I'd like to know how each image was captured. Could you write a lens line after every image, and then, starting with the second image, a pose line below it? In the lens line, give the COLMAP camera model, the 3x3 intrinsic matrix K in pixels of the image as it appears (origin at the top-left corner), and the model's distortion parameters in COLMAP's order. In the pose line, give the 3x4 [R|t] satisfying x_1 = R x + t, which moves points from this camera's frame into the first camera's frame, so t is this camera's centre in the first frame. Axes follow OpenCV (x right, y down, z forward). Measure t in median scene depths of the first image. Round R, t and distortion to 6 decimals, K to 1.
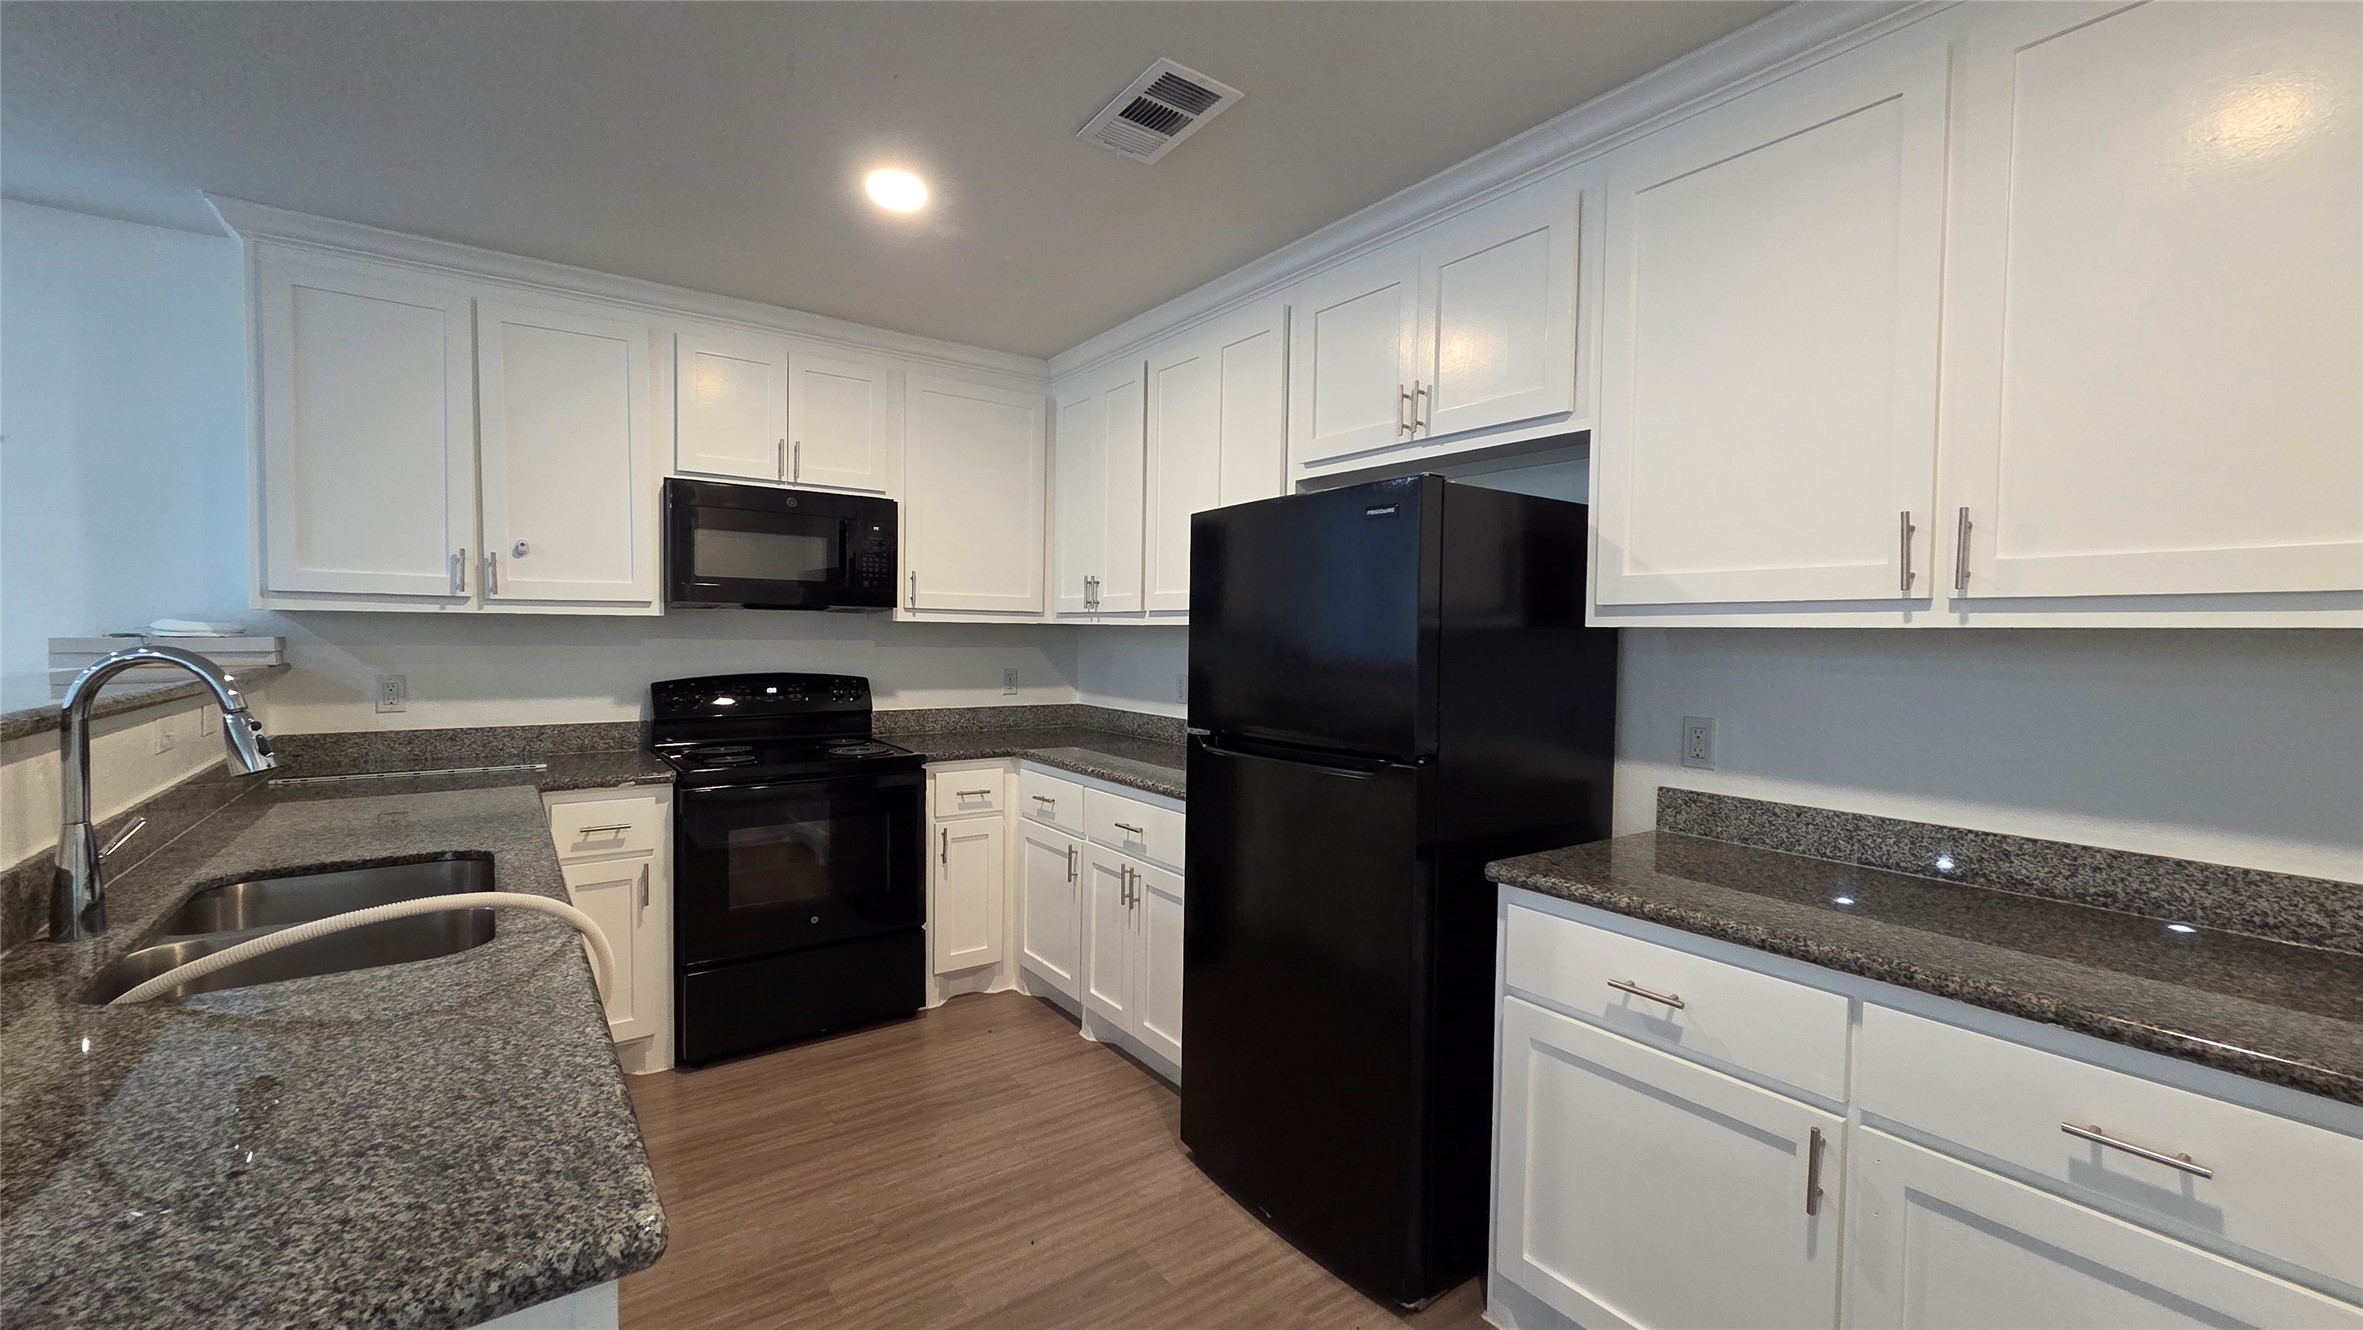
lens RADIAL K [[957.4, 0, 1172.6], [0, 957.4, 665.7], [0, 0, 1]] dist [0.001022, -0.000255]
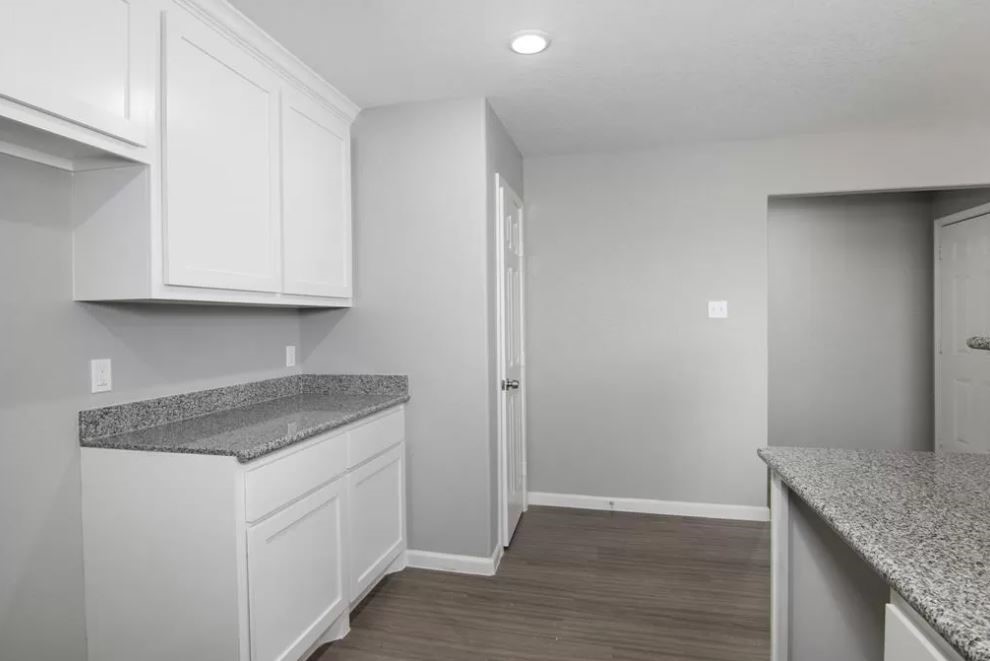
lens RADIAL K [[527.6, 0, 490.4], [0, 527.6, 327.5], [0, 0, 1]] dist [-0.024932, -0.002174]
pose [[-0.654306, -0.010437, 0.756158, -0.317732], [0.031935, 0.998631, 0.041418, -0.006482], [-0.755555, 0.051248, -0.653077, 0.709814]]
